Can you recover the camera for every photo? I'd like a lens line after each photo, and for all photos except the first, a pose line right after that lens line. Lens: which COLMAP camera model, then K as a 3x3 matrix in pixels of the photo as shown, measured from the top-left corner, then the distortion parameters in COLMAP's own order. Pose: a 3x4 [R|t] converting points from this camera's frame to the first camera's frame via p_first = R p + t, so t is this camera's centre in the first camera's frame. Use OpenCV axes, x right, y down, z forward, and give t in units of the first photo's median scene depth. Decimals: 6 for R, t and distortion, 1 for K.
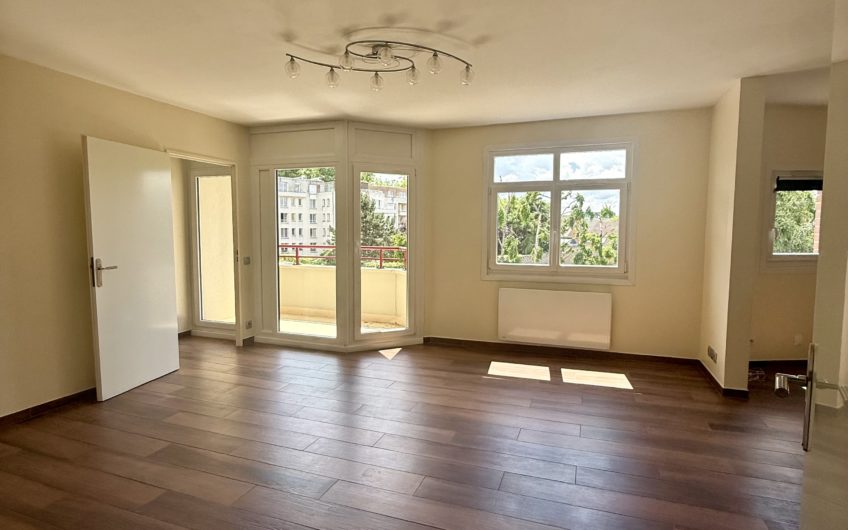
lens RADIAL K [[448.6, 0, 424.0], [0, 448.6, 265.0], [0, 0, 1]] dist [0.000629, -0.000509]
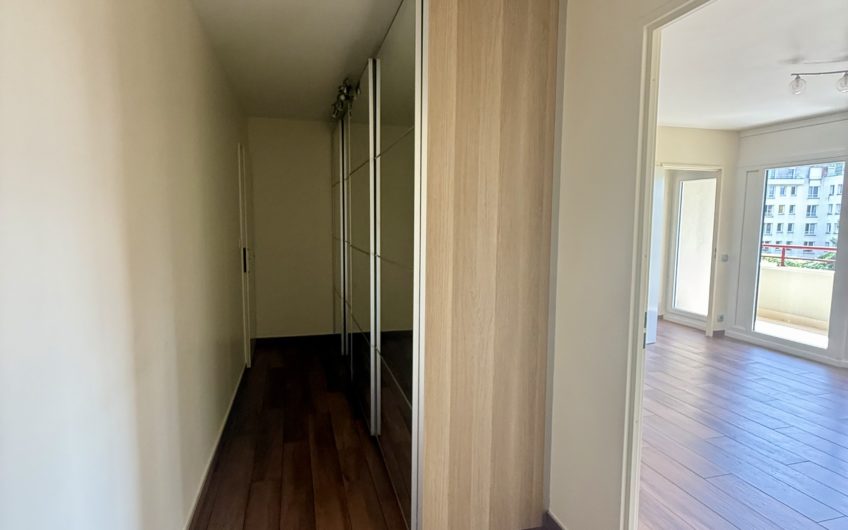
lens RADIAL K [[448.6, 0, 424.0], [0, 448.6, 265.0], [0, 0, 1]] dist [0.000629, -0.000509]
pose [[0.580839, 0.078144, -0.810259, 0.050557], [-0.068418, 0.996546, 0.047064, 0.004833], [0.811138, 0.028100, 0.584179, -0.187090]]
